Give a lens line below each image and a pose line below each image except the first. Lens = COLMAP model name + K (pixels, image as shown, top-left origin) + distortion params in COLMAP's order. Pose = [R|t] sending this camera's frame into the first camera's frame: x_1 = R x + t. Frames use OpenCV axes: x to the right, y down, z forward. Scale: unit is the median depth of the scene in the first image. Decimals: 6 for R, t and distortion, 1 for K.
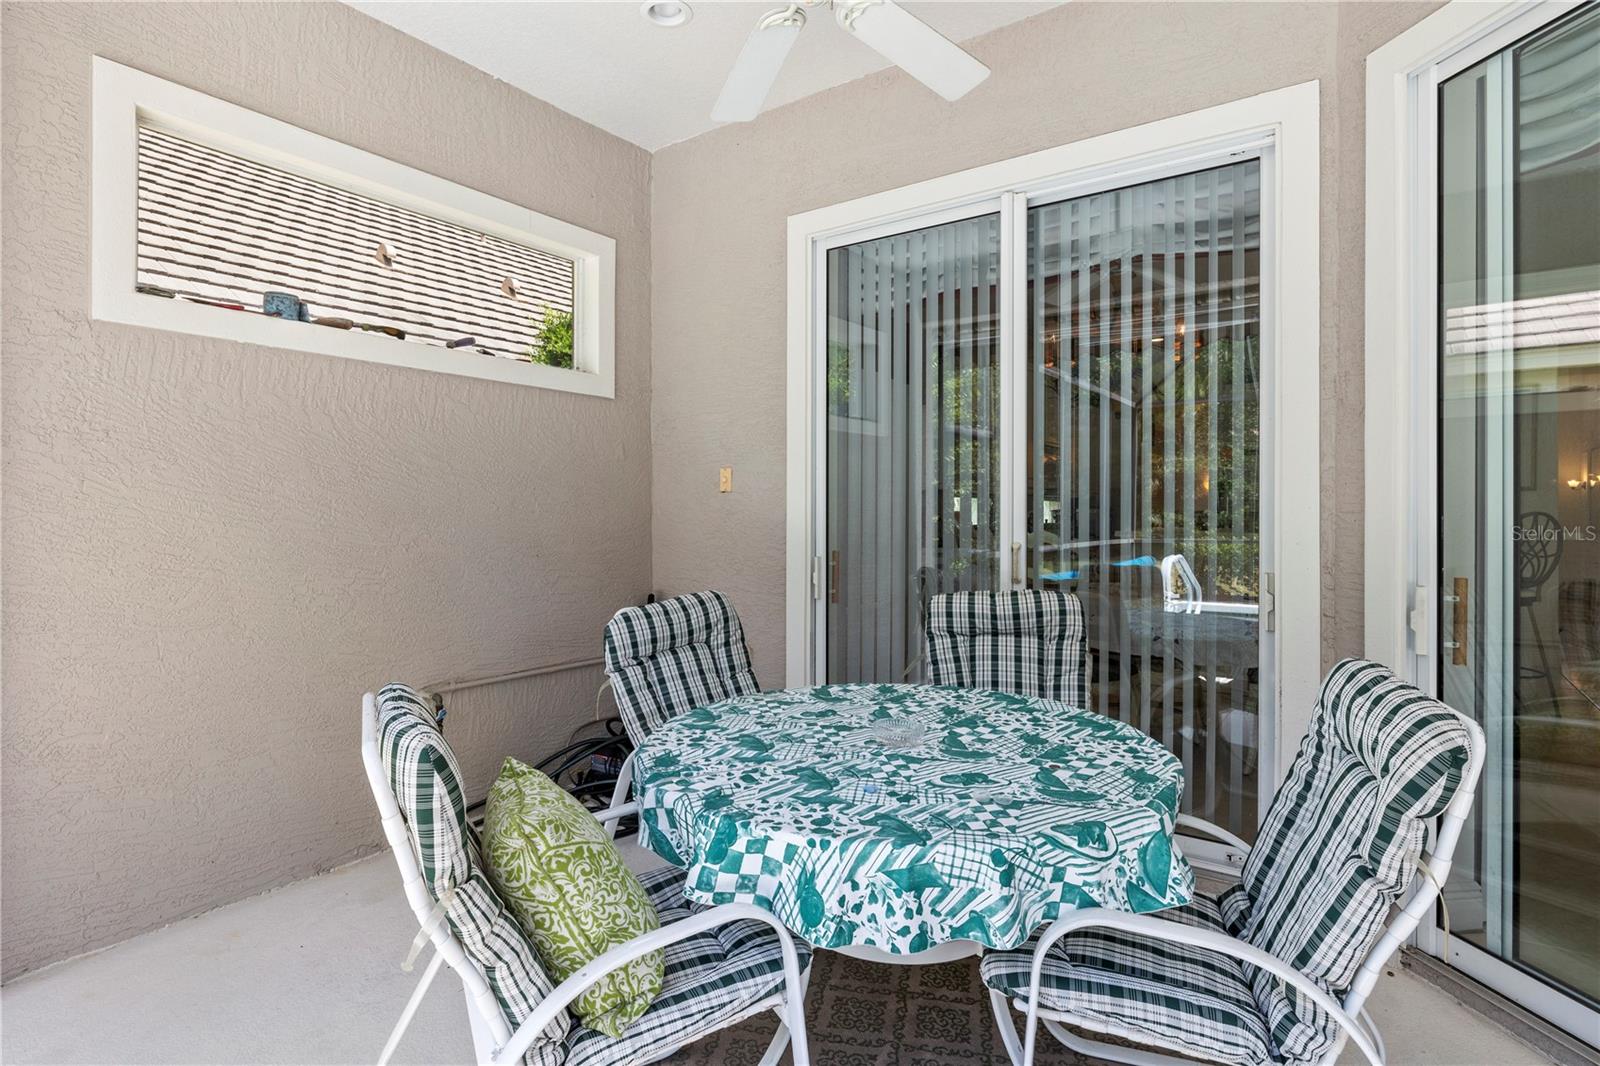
lens RADIAL K [[841.9, 0, 816.3], [0, 841.9, 508.2], [0, 0, 1]] dist [0.001760, 0.000024]
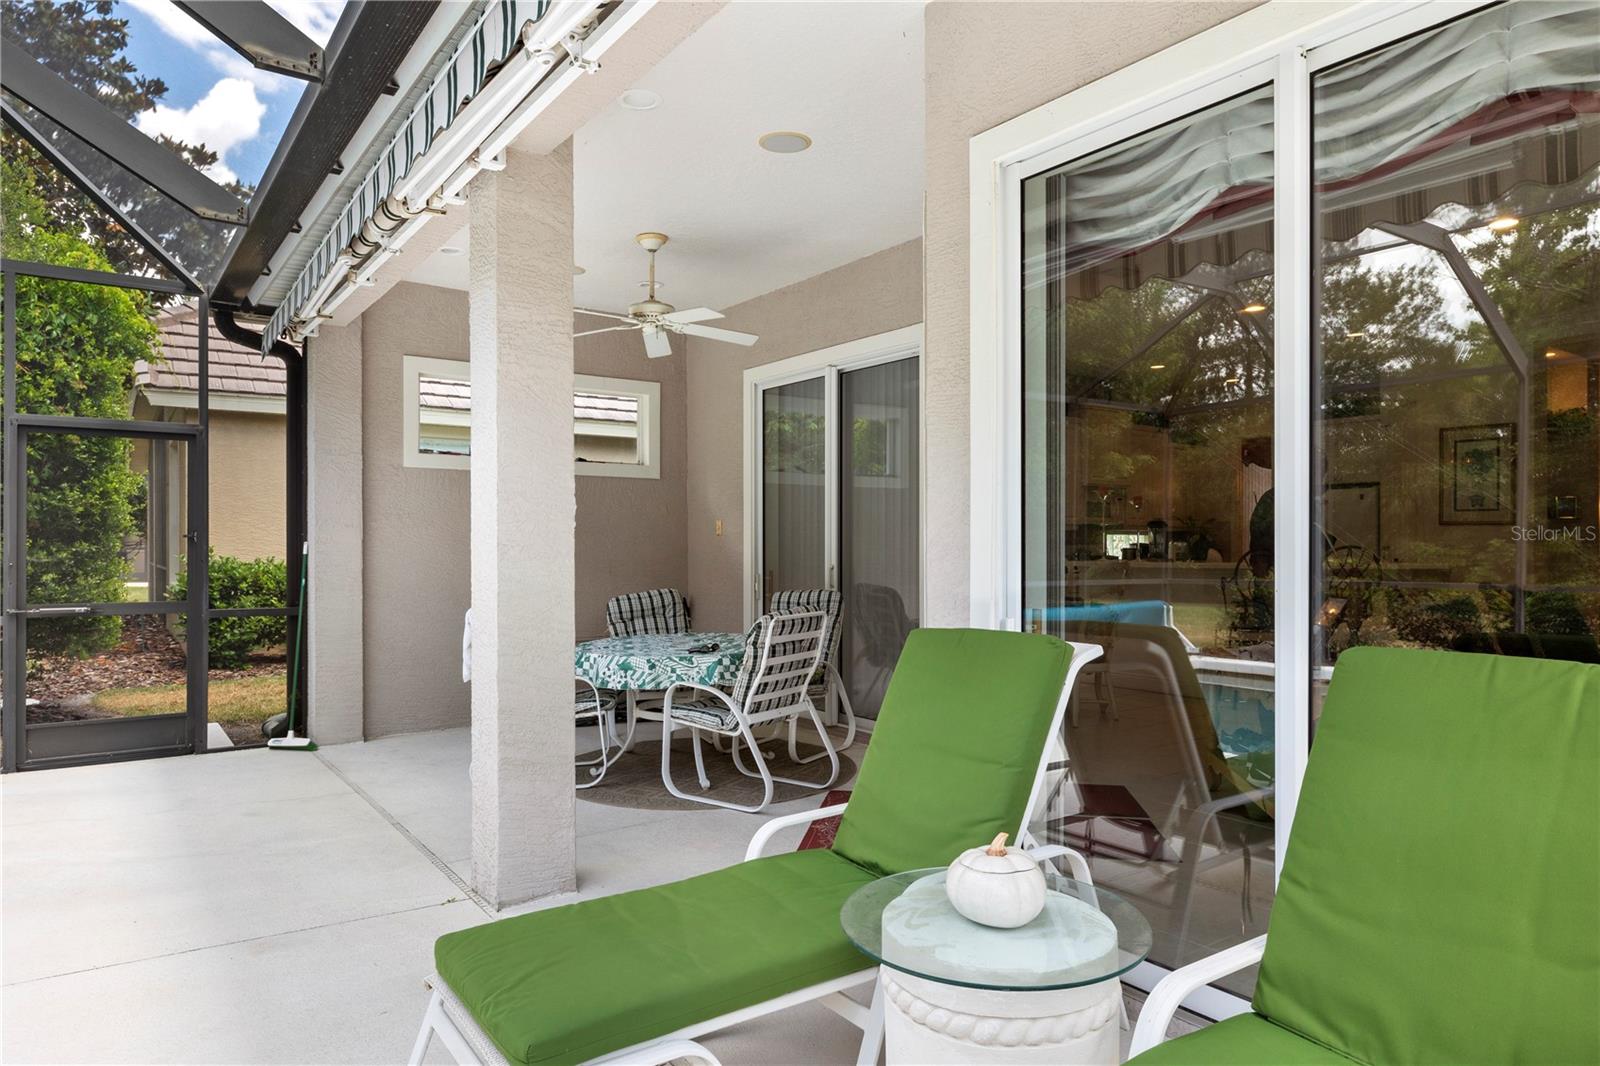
lens RADIAL K [[988.6, 0, 799.3], [0, 988.6, 538.5], [0, 0, 1]] dist [0.000177, 0.000073]
pose [[0.948194, -0.005581, -0.317643, 0.978267], [0.004956, 0.999984, -0.002774, -0.009507], [0.317654, 0.001056, 0.948206, -1.164846]]
